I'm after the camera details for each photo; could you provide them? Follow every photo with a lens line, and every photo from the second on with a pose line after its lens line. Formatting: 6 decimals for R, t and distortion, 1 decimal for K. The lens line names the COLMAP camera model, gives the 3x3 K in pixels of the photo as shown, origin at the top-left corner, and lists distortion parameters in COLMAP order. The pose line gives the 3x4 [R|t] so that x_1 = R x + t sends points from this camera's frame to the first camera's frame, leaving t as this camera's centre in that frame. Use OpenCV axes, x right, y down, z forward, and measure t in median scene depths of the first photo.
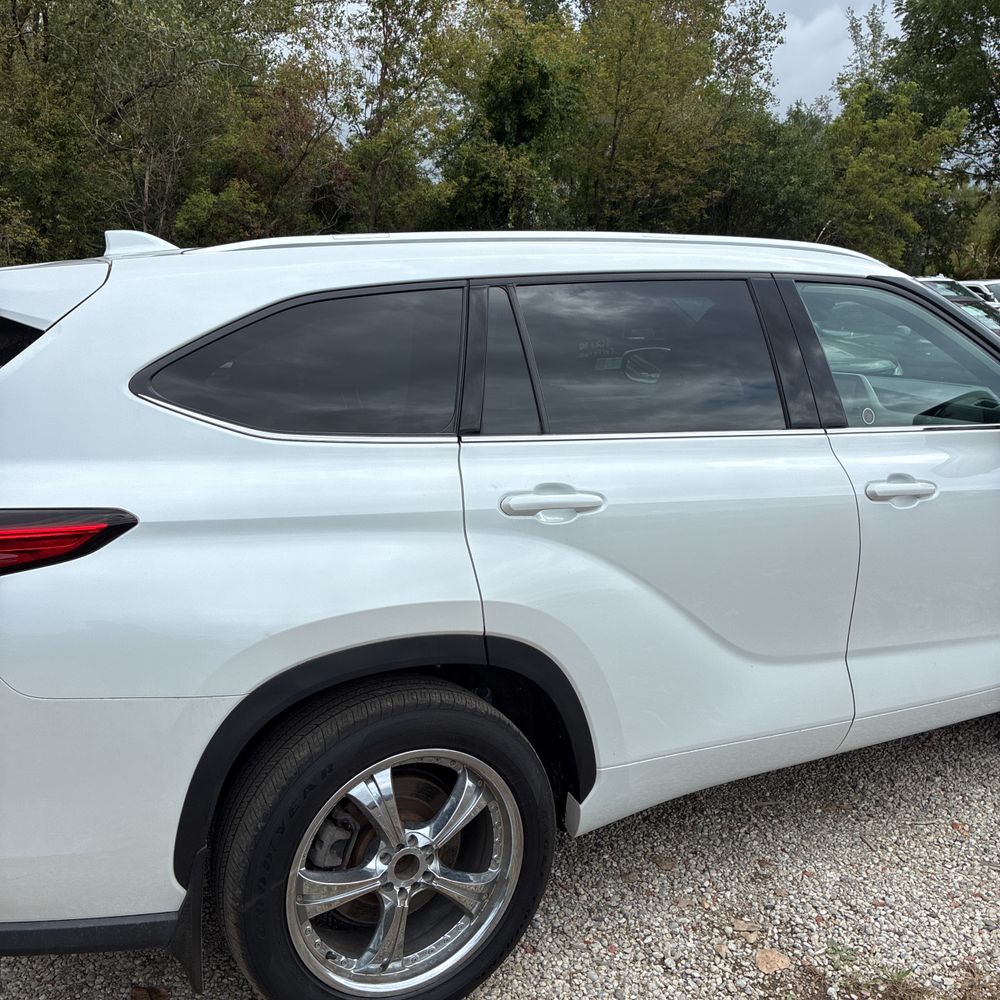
lens RADIAL K [[1013.7, 0, 495.5], [0, 1013.7, 495.2], [0, 0, 1]] dist [0.022996, 0.000000]
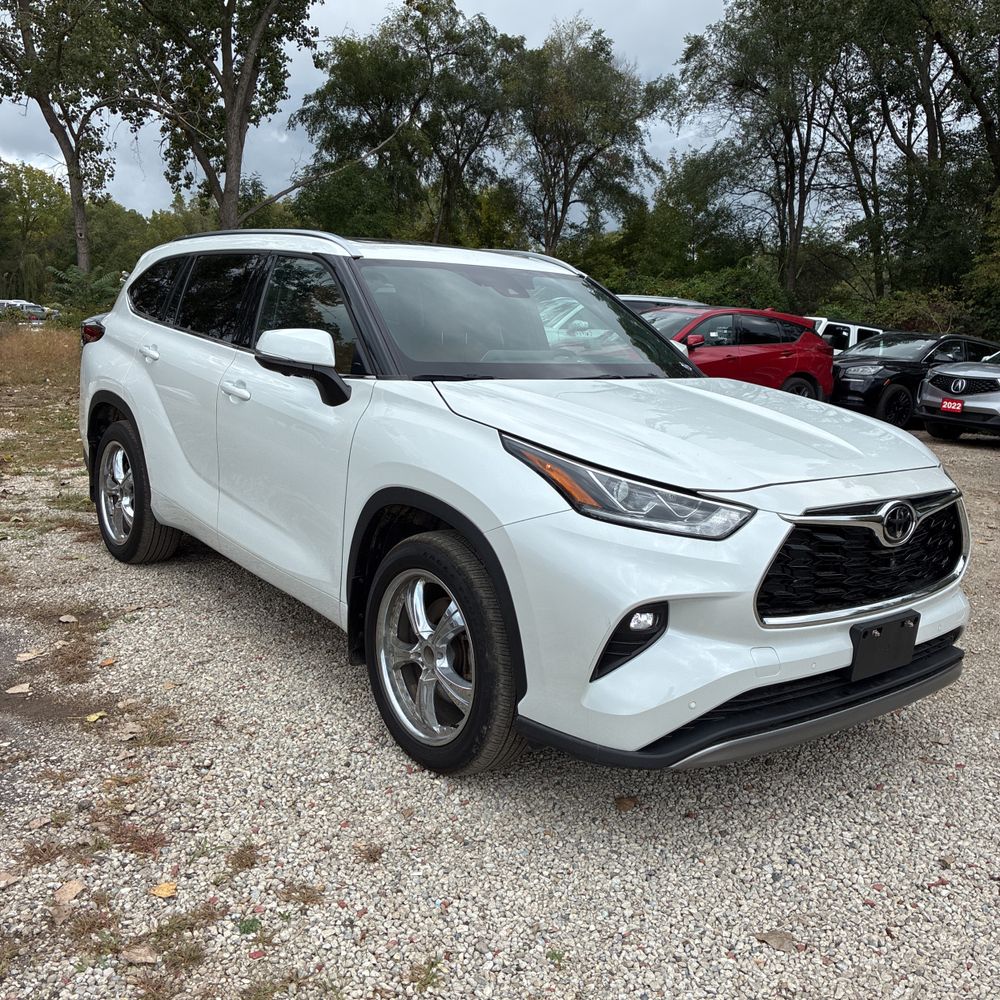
lens RADIAL K [[1013.7, 0, 498.9], [0, 1013.7, 501.3], [0, 0, 1]] dist [0.022996, 0.000000]
pose [[0.173046, 0.212589, -0.961697, 0.242220], [-0.248555, 0.954250, 0.166218, -0.024298], [0.953035, 0.210271, 0.217969, 0.132900]]
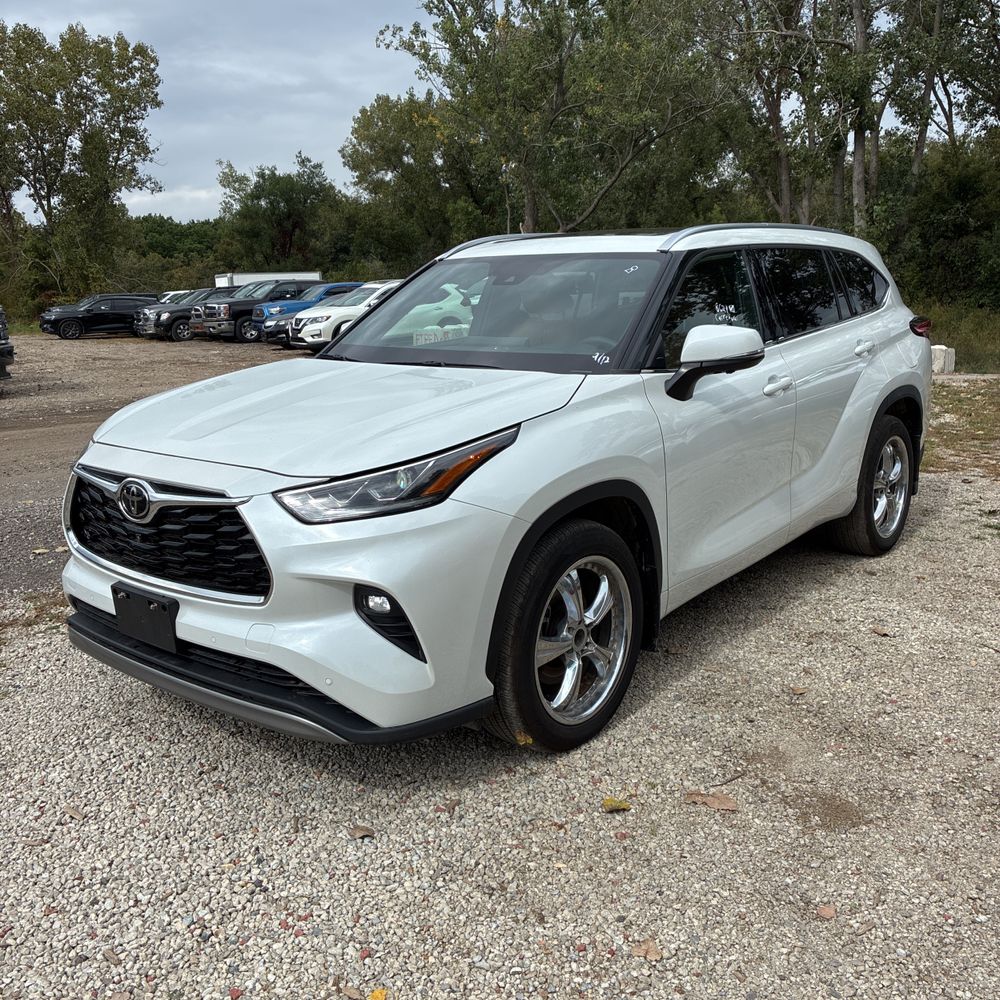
lens RADIAL K [[1013.7, 0, 499.5], [0, 1013.7, 497.2], [0, 0, 1]] dist [0.022996, 0.000000]
pose [[-0.924057, 0.119533, -0.363084, 0.122425], [-0.037190, 0.917231, 0.396615, -0.071837], [0.380441, 0.379998, -0.843129, 0.358544]]
